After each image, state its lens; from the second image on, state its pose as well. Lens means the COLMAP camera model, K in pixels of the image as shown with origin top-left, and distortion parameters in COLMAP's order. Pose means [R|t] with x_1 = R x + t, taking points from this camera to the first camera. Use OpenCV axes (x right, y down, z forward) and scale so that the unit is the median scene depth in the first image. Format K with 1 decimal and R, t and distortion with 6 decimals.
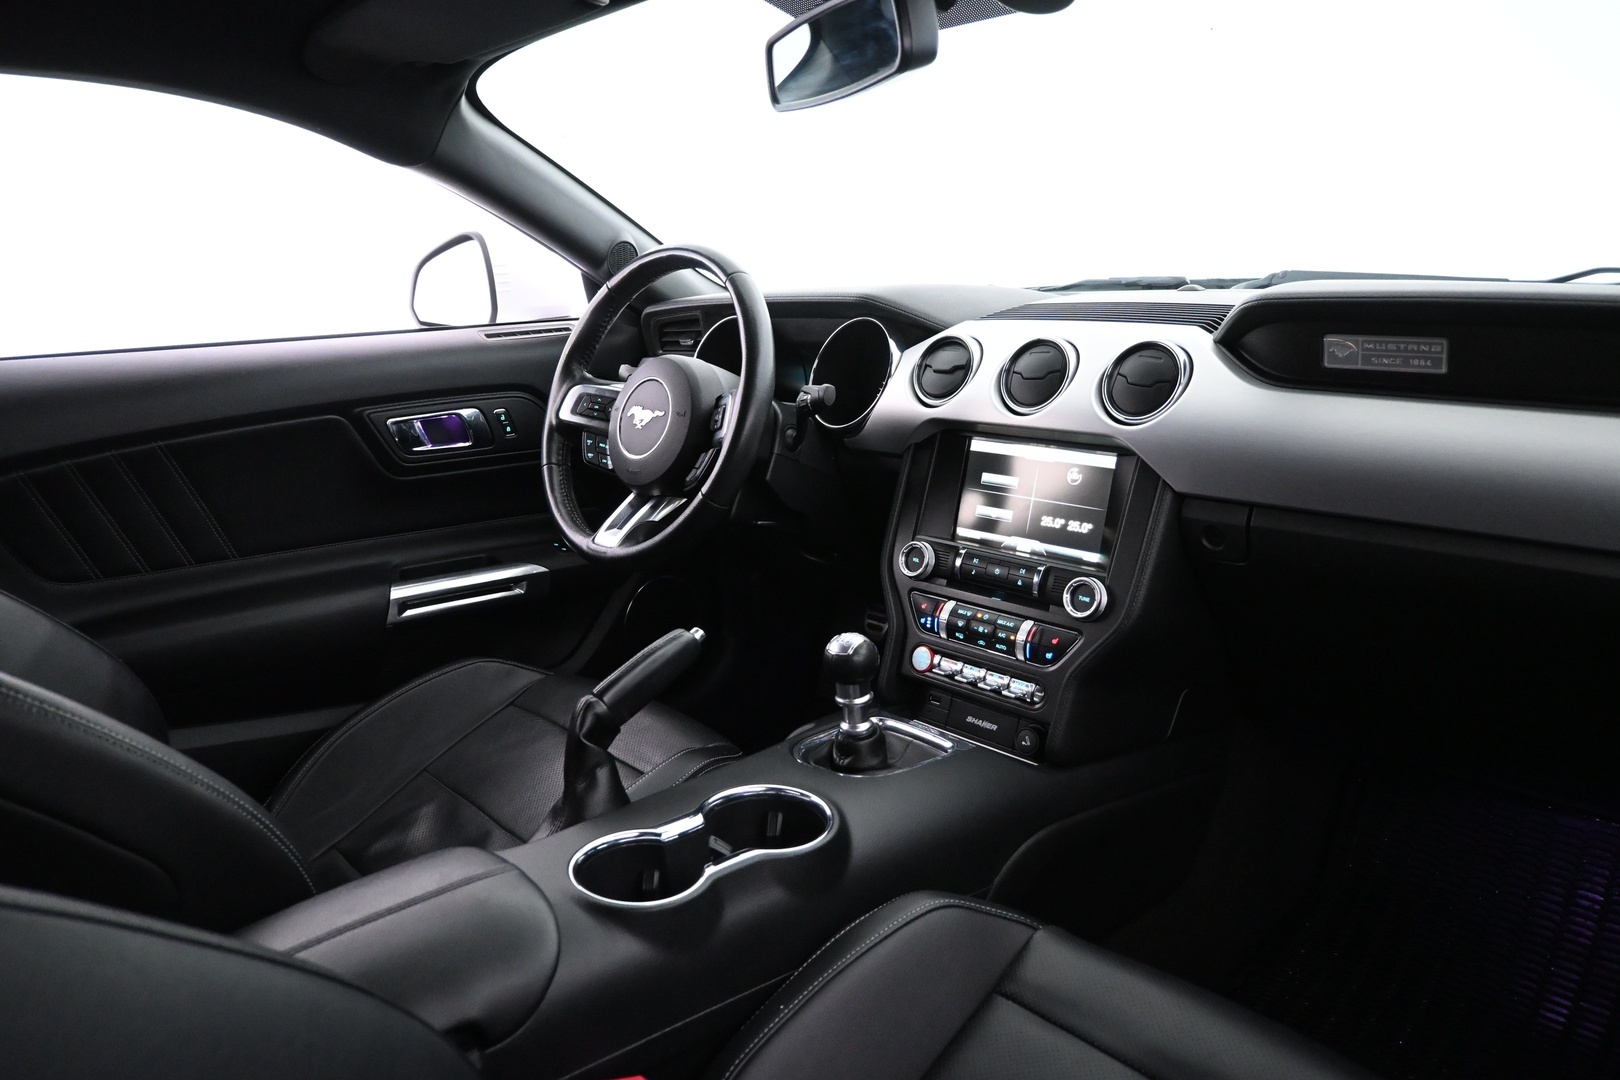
lens RADIAL K [[1088.5, 0, 809.9], [0, 1088.5, 535.9], [0, 0, 1]] dist [-0.007009, 0.002171]
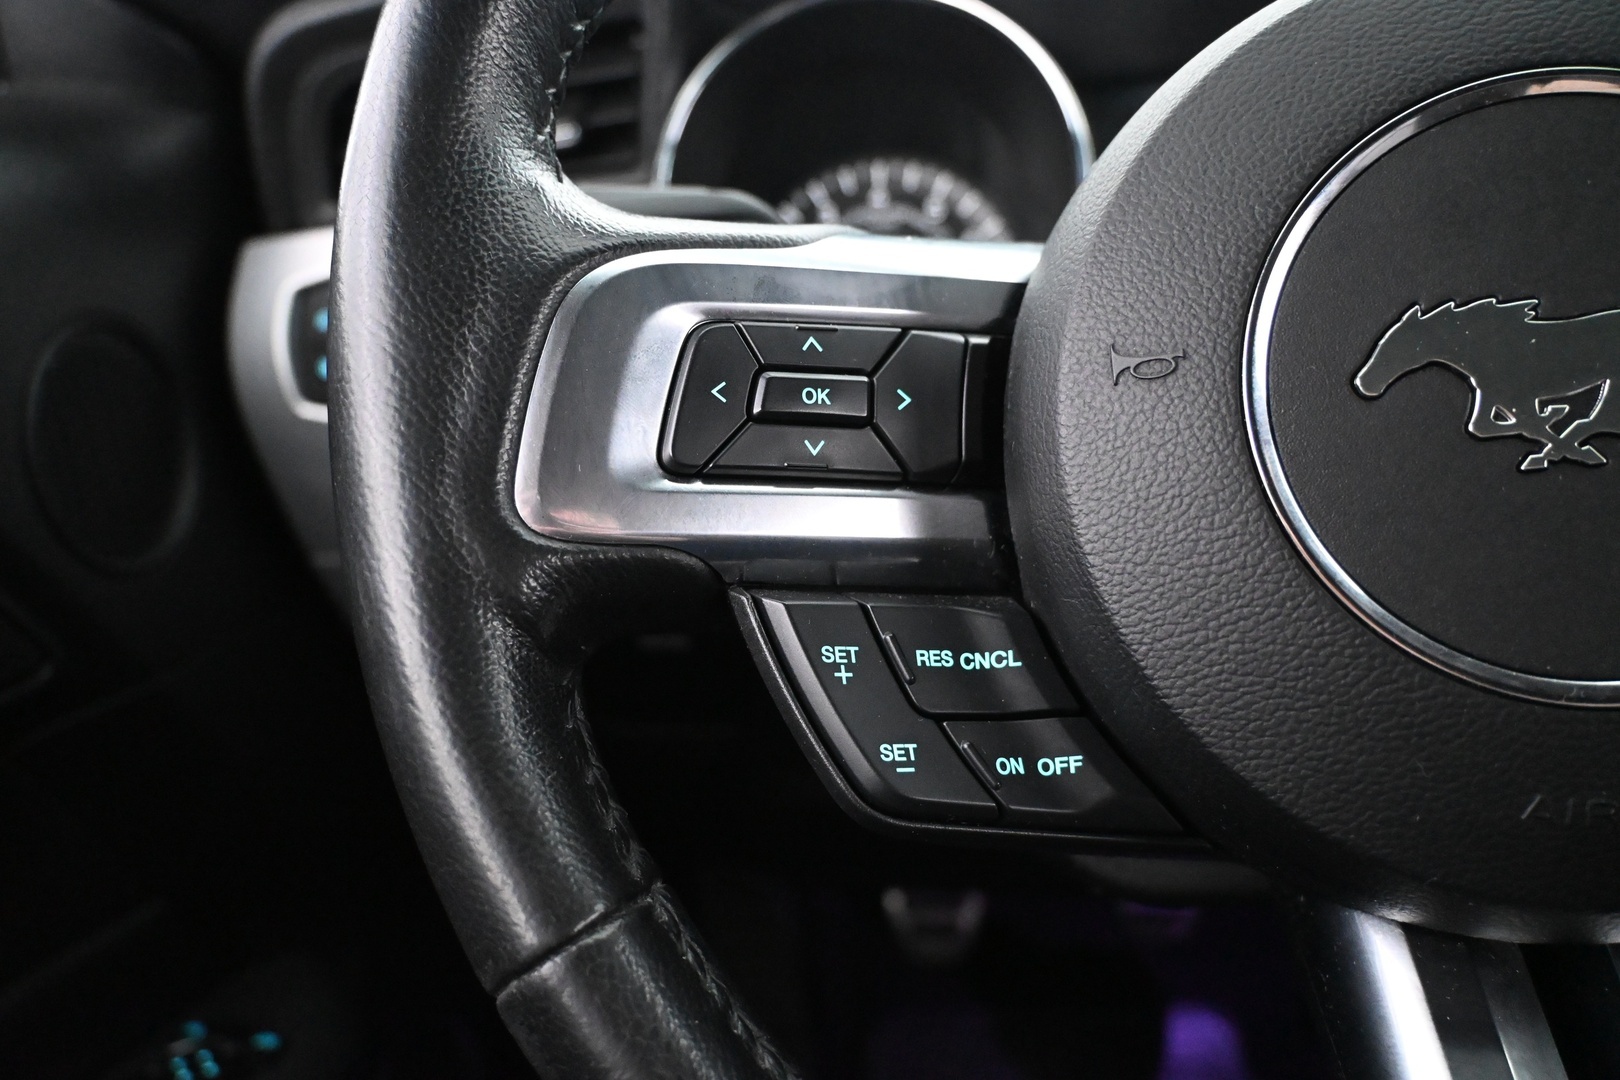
lens RADIAL K [[1301.0, 0, 822.3], [0, 1301.0, 529.2], [0, 0, 1]] dist [0.011608, 0.007485]
pose [[0.769896, -0.196755, 0.607082, -0.358280], [0.214180, 0.975774, 0.044626, -0.131981], [-0.601155, 0.095667, 0.793385, 1.050469]]
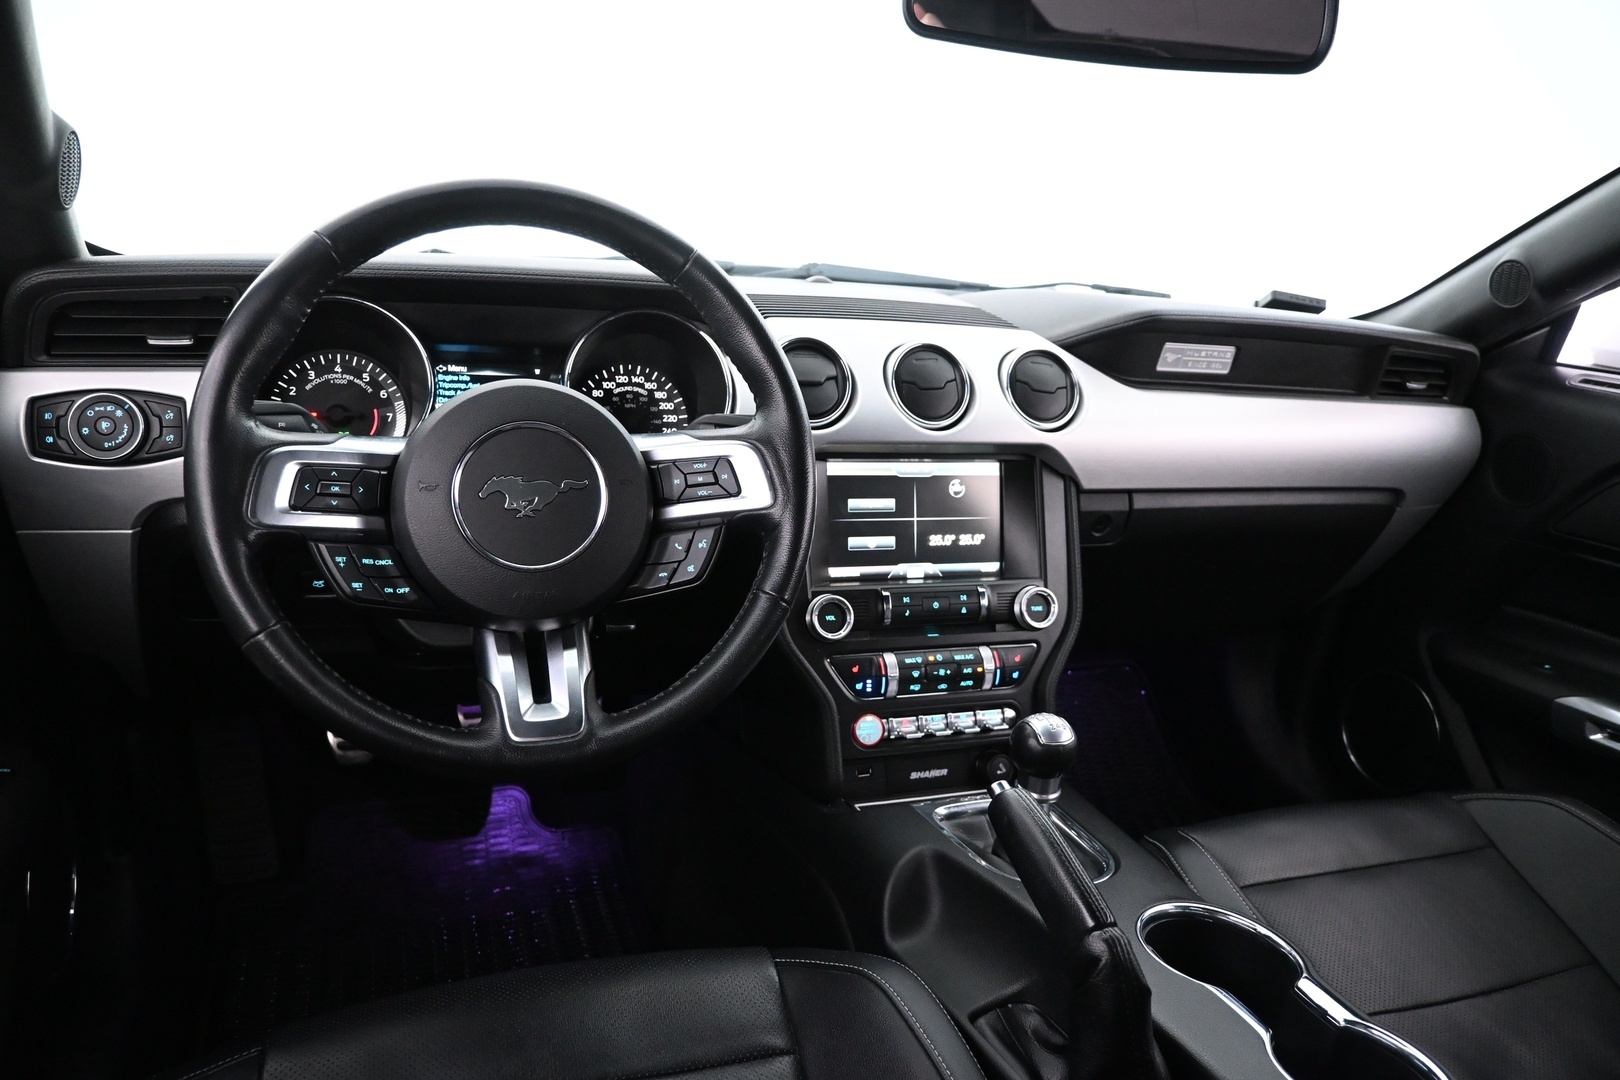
lens RADIAL K [[1088.5, 0, 811.0], [0, 1088.5, 535.4], [0, 0, 1]] dist [-0.007009, 0.002171]
pose [[0.396356, -0.185414, 0.899179, -0.672501], [0.134528, 0.980553, 0.142893, -0.167778], [-0.908187, 0.064329, 0.413591, 0.724024]]
